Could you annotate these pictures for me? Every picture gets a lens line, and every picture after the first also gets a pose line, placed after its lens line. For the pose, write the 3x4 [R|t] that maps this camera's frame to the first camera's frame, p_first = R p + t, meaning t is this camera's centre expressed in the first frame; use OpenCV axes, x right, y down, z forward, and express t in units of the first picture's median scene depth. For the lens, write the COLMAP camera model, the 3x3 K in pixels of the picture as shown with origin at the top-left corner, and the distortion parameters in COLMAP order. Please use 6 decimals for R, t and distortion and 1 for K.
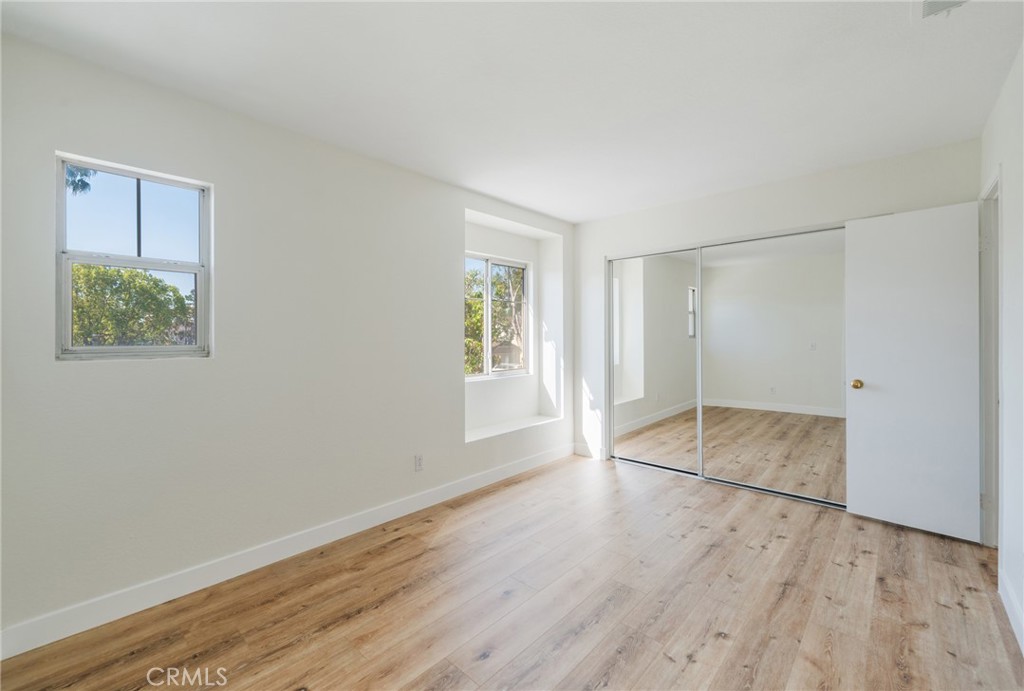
lens RADIAL K [[414.9, 0, 505.1], [0, 414.9, 336.9], [0, 0, 1]] dist [-0.005166, 0.000097]
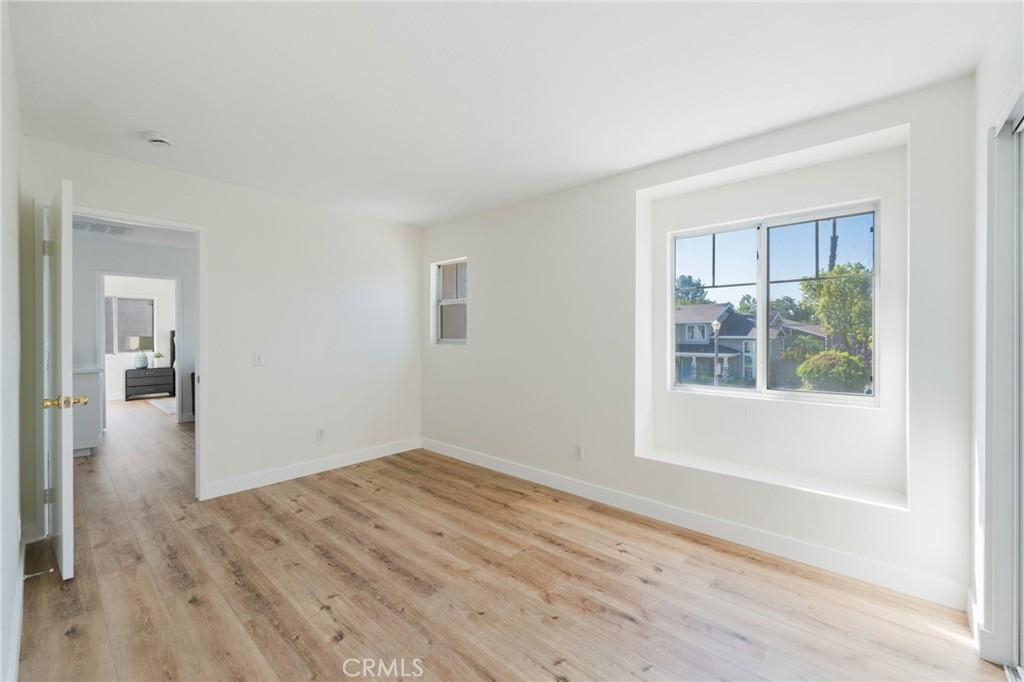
lens RADIAL K [[414.9, 0, 509.0], [0, 414.9, 337.6], [0, 0, 1]] dist [-0.005166, 0.000097]
pose [[0.039357, 0.010837, -0.999166, 1.281827], [-0.004362, 0.999934, 0.010673, -0.009793], [0.999216, 0.003939, 0.039401, 1.147288]]
